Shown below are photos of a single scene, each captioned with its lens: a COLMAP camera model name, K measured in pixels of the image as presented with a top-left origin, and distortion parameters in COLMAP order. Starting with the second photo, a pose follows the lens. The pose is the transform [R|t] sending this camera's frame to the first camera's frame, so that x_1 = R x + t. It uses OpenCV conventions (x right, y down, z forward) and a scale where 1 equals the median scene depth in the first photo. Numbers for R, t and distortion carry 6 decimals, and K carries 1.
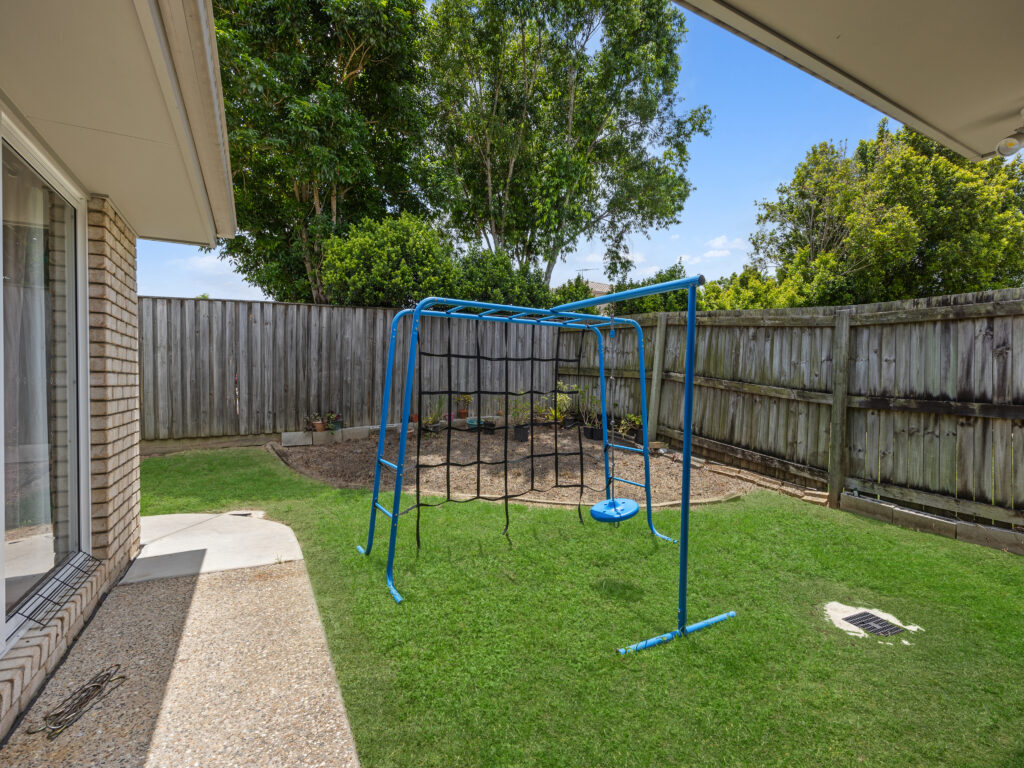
lens RADIAL K [[467.7, 0, 511.8], [0, 467.7, 383.9], [0, 0, 1]] dist [-0.000402, 0.000166]
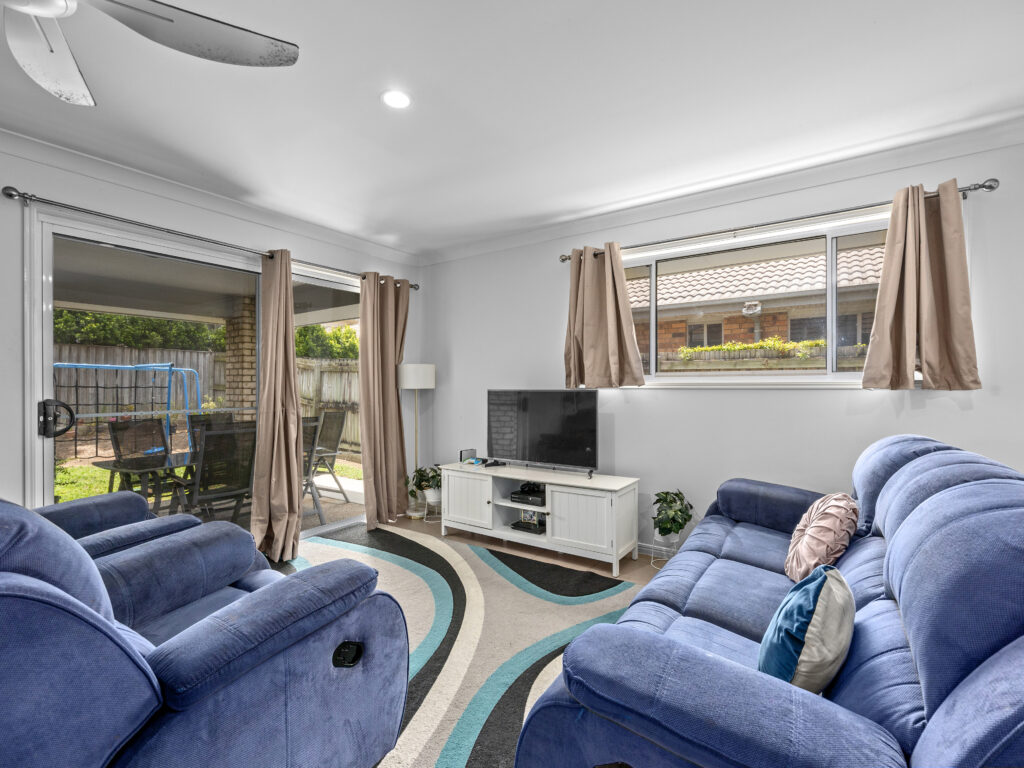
lens RADIAL K [[467.7, 0, 511.2], [0, 467.7, 388.6], [0, 0, 1]] dist [-0.000402, 0.000166]
pose [[0.894825, -0.005491, 0.446384, 0.545648], [0.007702, 0.999965, -0.003140, -0.026404], [-0.446351, 0.006248, 0.894836, -1.388520]]
